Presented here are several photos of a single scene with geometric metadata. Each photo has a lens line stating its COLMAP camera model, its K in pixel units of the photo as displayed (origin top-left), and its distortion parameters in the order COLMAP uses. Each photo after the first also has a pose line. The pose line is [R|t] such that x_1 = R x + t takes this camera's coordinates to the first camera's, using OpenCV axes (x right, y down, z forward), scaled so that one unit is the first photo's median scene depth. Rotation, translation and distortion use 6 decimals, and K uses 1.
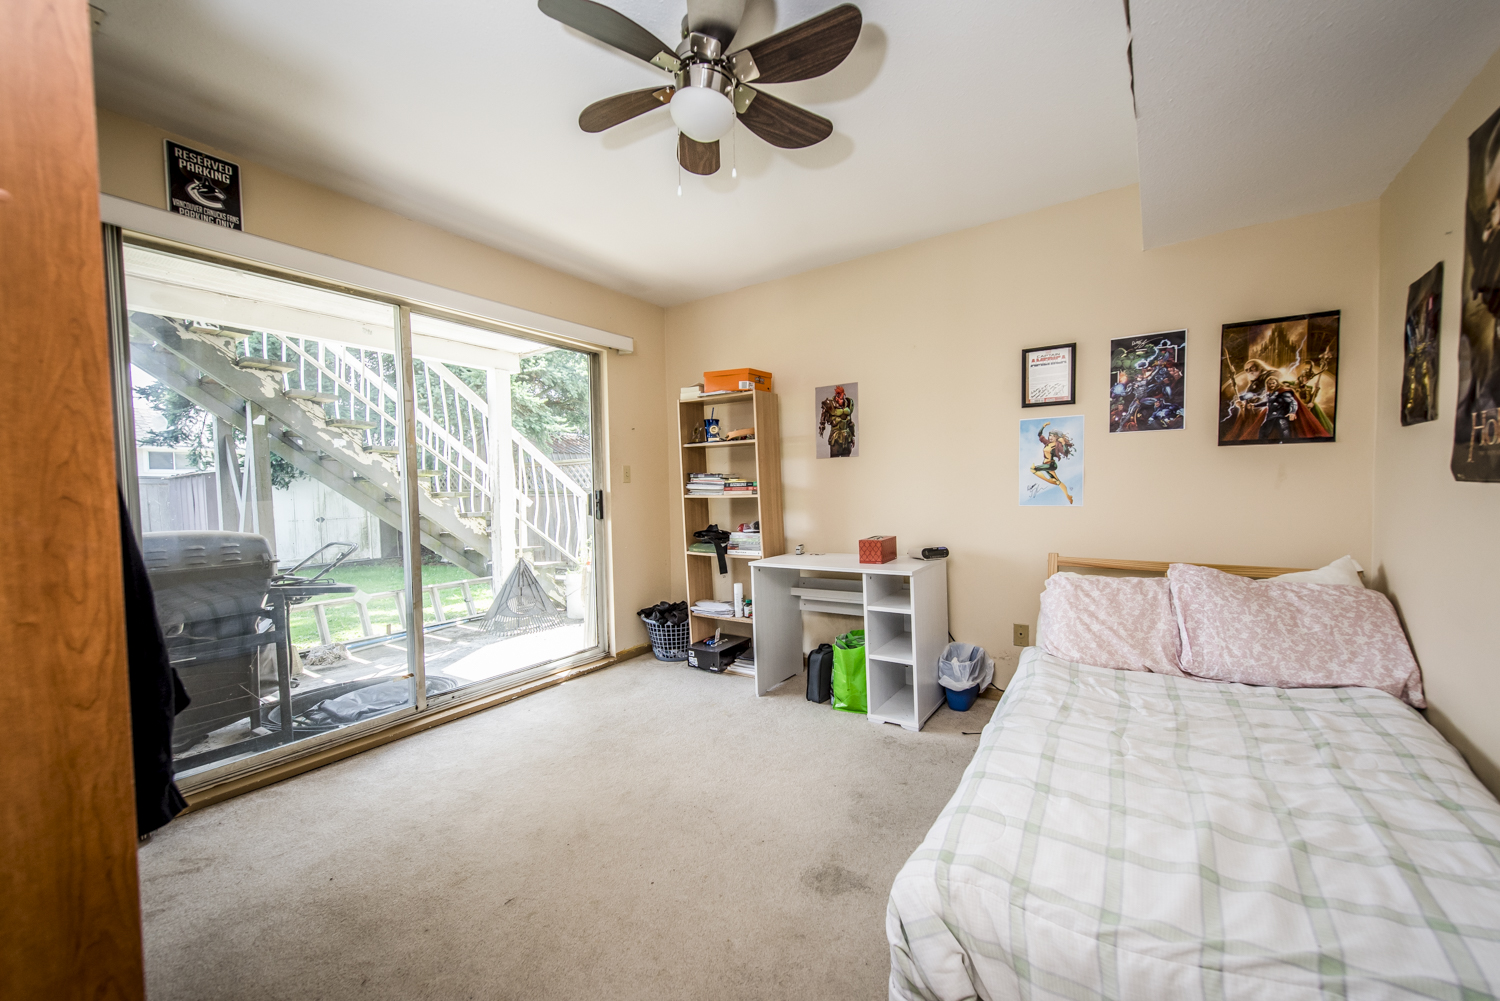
lens RADIAL K [[589.4, 0, 754.7], [0, 589.4, 511.2], [0, 0, 1]] dist [0.002546, -0.001592]
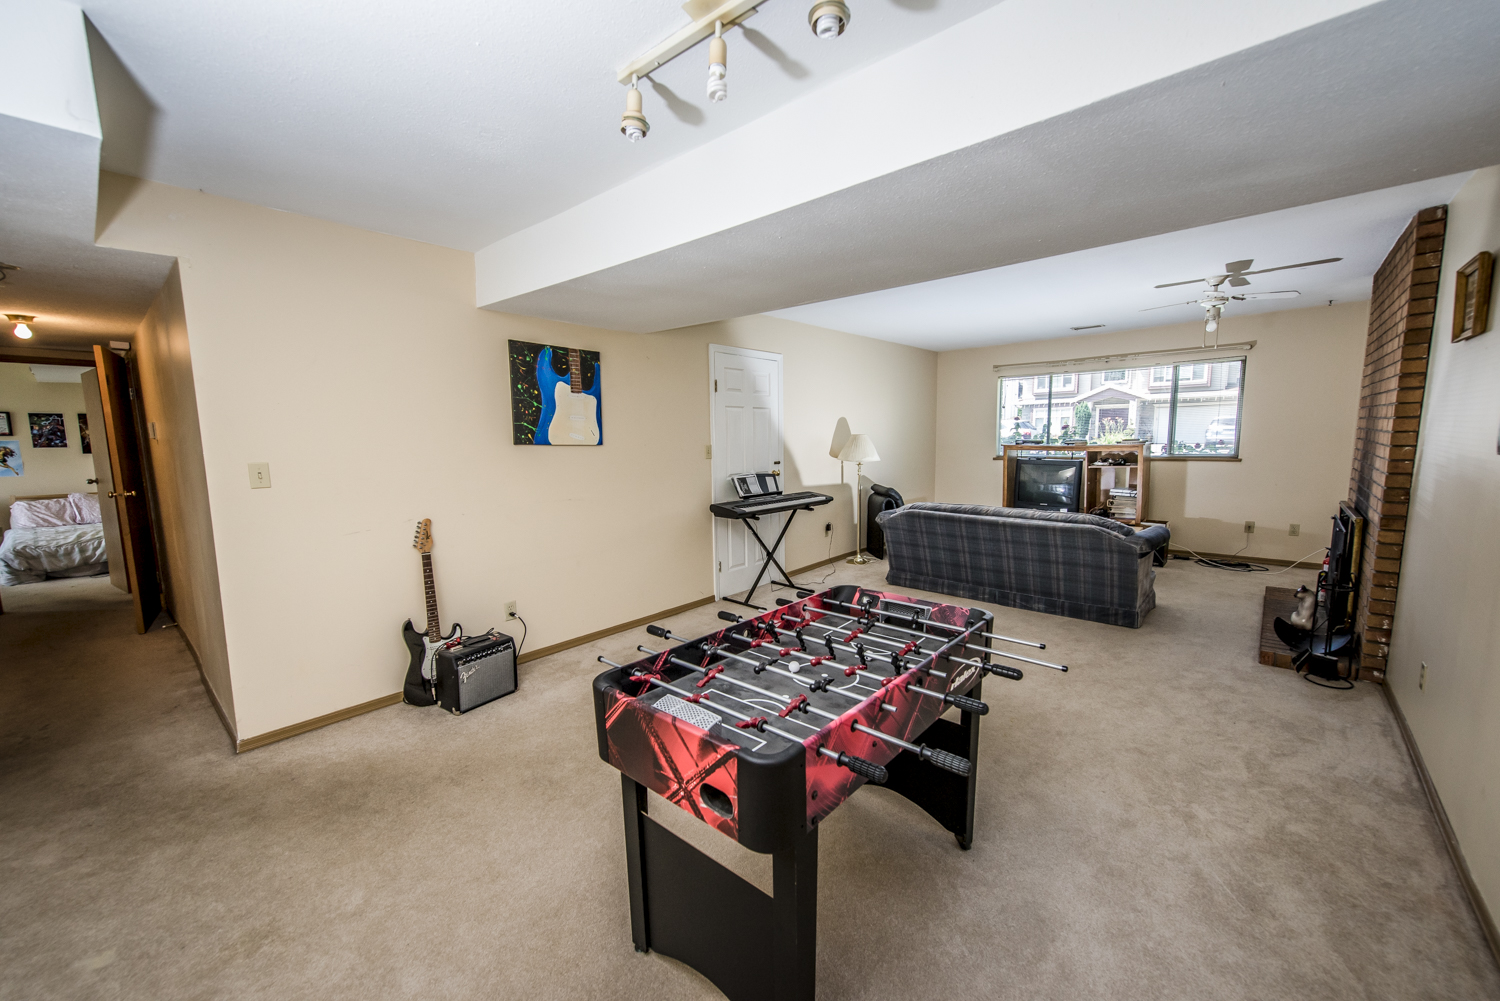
lens RADIAL K [[589.4, 0, 755.9], [0, 589.4, 509.1], [0, 0, 1]] dist [0.002546, -0.001592]
pose [[0.111439, -0.105142, 0.988194, -1.727108], [0.052561, 0.993619, 0.099792, 0.048609], [-0.992380, 0.040820, 0.116254, -2.584735]]
